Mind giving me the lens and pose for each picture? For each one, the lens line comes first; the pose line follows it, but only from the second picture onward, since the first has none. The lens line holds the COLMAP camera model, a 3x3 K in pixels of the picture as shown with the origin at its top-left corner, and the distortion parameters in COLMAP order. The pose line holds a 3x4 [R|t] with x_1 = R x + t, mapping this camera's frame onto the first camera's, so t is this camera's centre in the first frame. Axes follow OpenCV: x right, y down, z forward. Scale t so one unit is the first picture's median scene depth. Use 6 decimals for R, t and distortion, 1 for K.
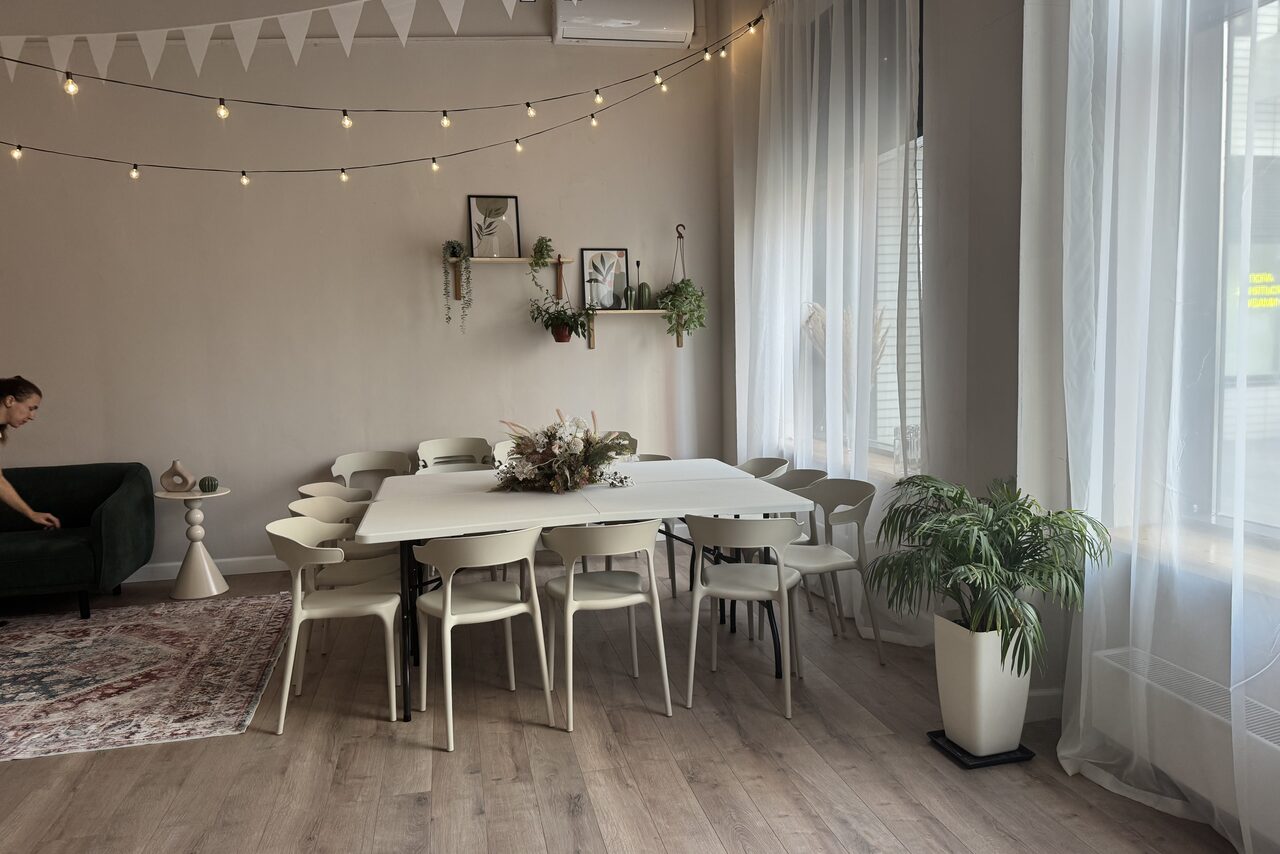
lens RADIAL K [[912.2, 0, 640.0], [0, 912.2, 427.0], [0, 0, 1]] dist [0.090419, -0.091279]
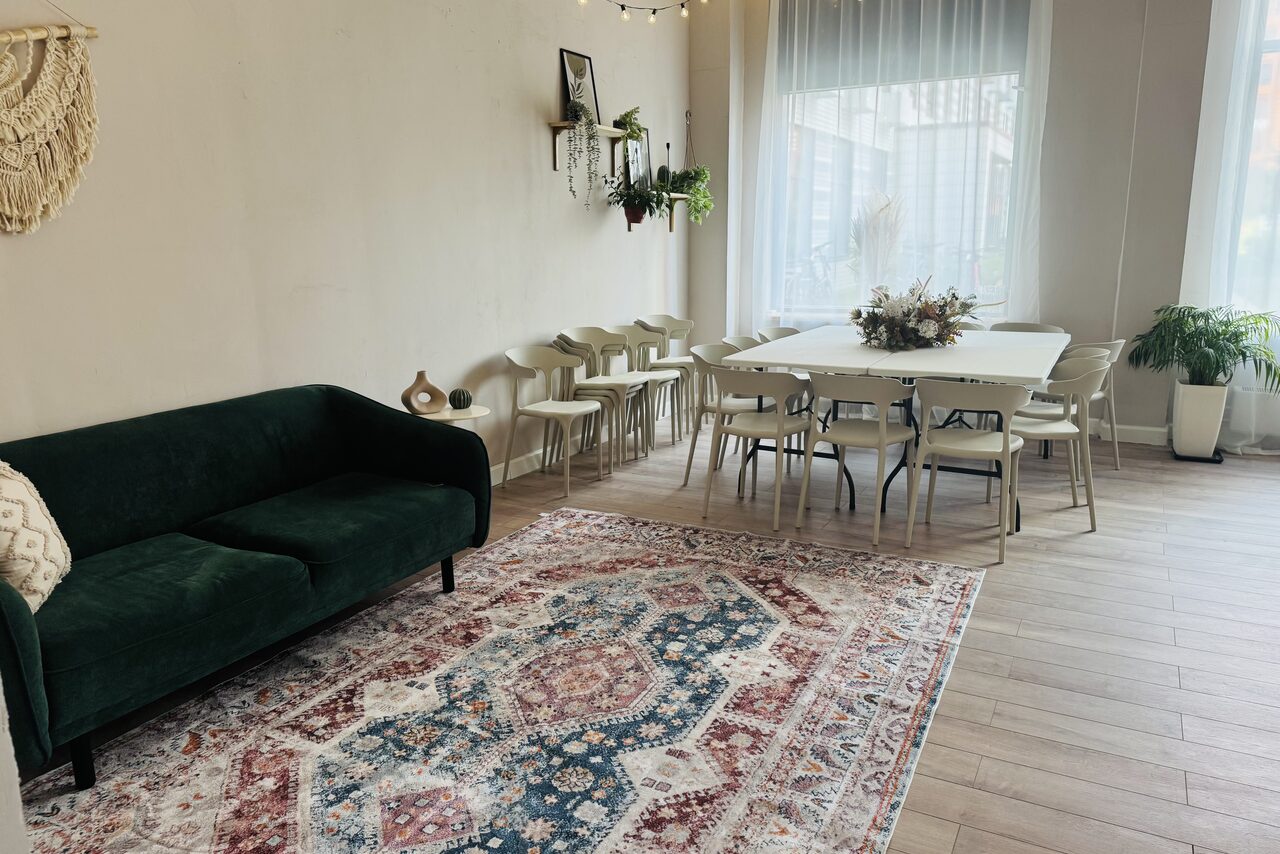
lens RADIAL K [[905.4, 0, 640.0], [0, 905.4, 427.0], [0, 0, 1]] dist [0.141611, -0.149480]
pose [[0.627086, -0.147932, 0.764774, -0.890474], [0.060756, 0.988099, 0.141313, -0.012948], [-0.776577, -0.042151, 0.628610, 0.374810]]
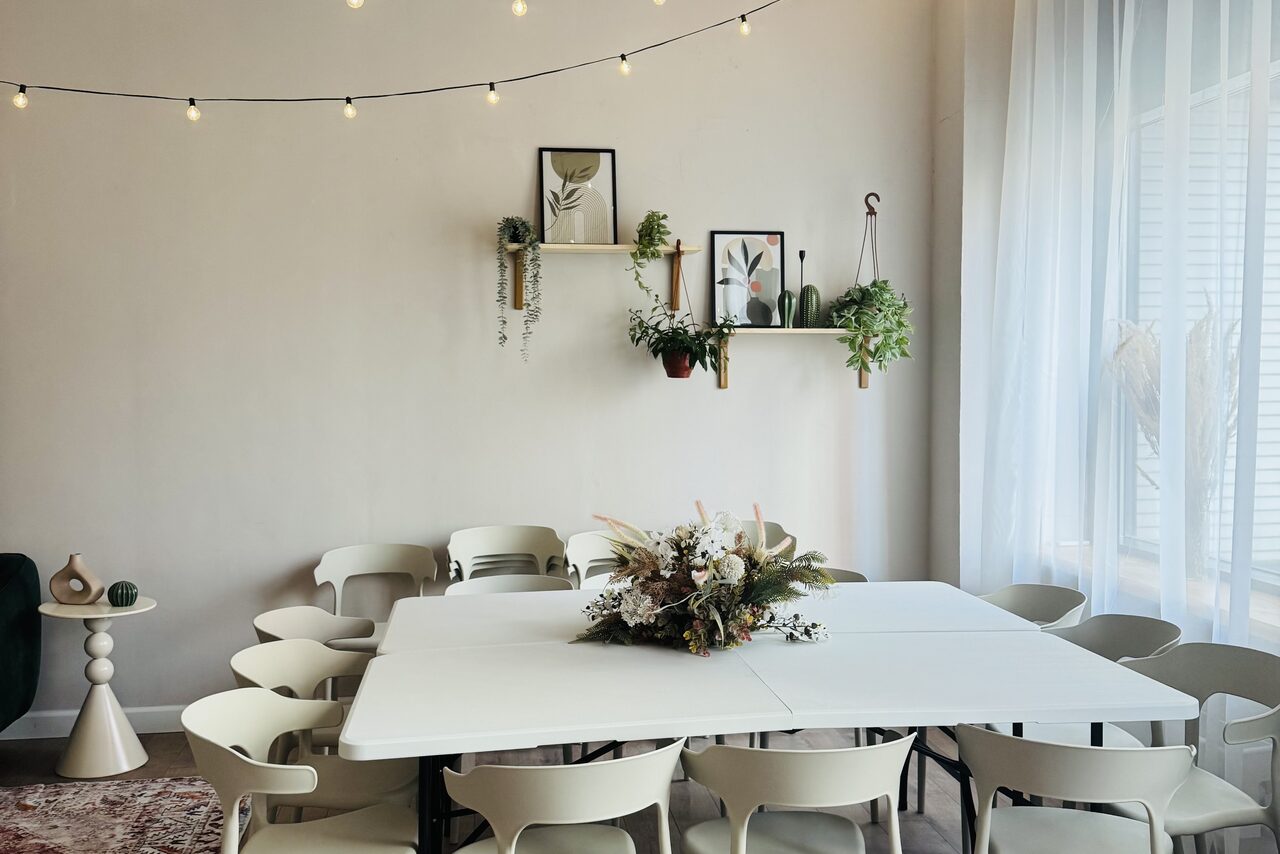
lens RADIAL K [[1204.2, 0, 628.0], [0, 1204.2, 424.3], [0, 0, 1]] dist [0.182068, -0.263744]
pose [[0.996145, 0.022482, -0.084797, -0.049572], [-0.026286, 0.998685, -0.044011, -0.023229], [0.083696, 0.046070, 0.995426, 0.170652]]
